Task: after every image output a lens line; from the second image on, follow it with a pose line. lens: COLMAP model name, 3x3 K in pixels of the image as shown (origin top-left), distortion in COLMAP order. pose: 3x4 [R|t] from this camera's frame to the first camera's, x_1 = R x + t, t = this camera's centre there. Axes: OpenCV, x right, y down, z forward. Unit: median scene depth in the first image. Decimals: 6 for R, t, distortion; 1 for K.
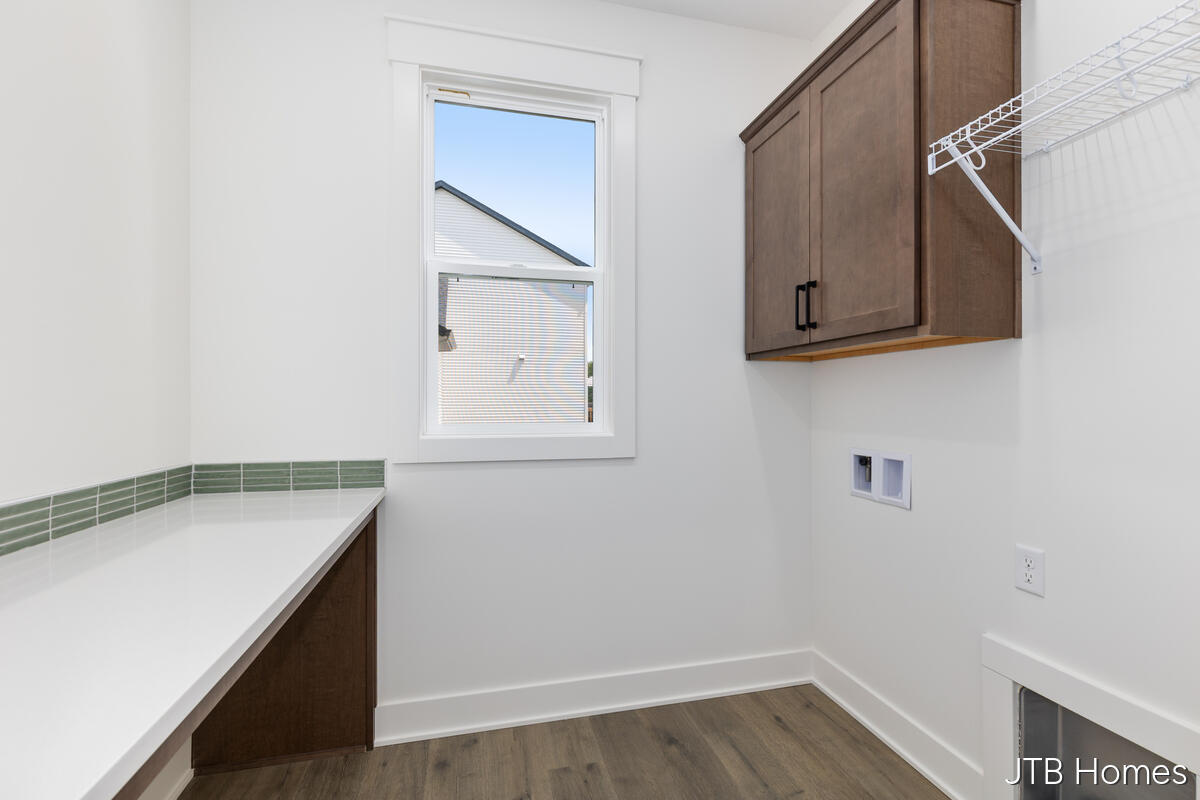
lens RADIAL K [[548.6, 0, 606.3], [0, 548.6, 403.0], [0, 0, 1]] dist [-0.002482, -0.000305]
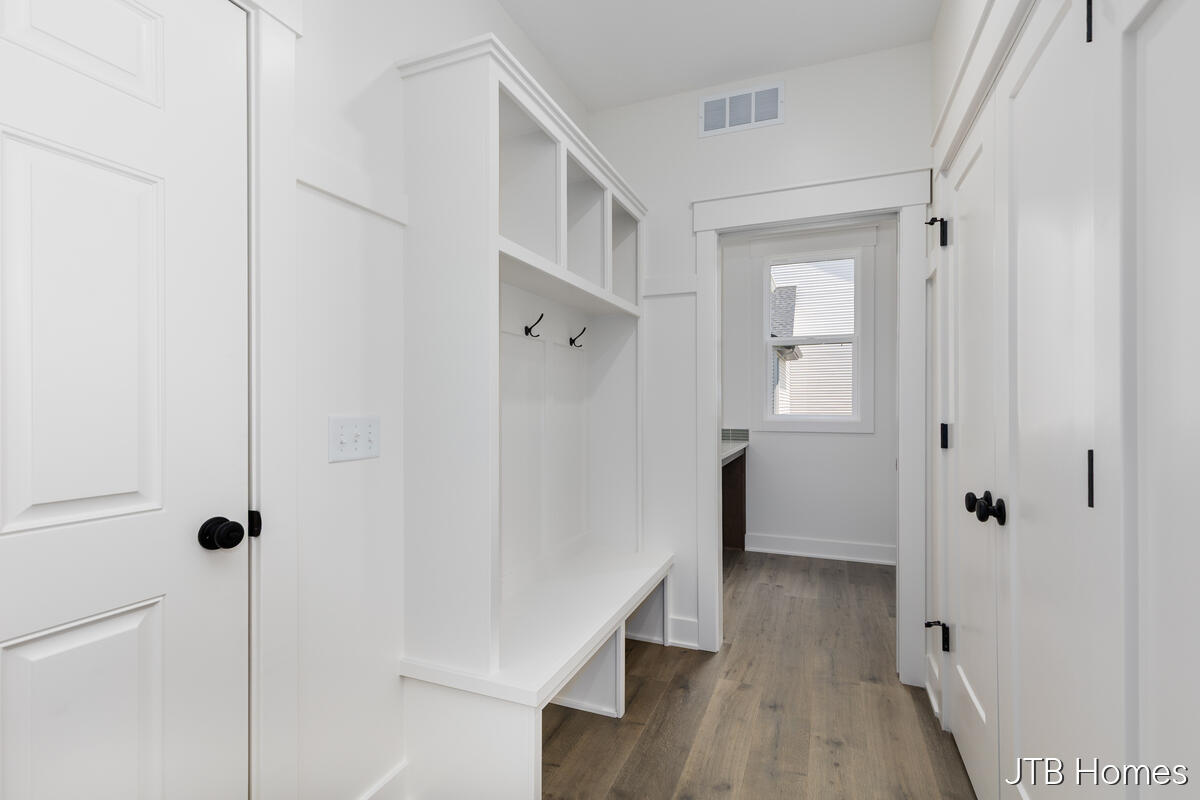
lens RADIAL K [[548.6, 0, 597.8], [0, 548.6, 404.5], [0, 0, 1]] dist [-0.002482, -0.000305]
pose [[0.805282, -0.000440, -0.592891, 0.466522], [0.000769, 1.000000, 0.000303, -0.003272], [0.592891, -0.000700, 0.805282, -1.273614]]
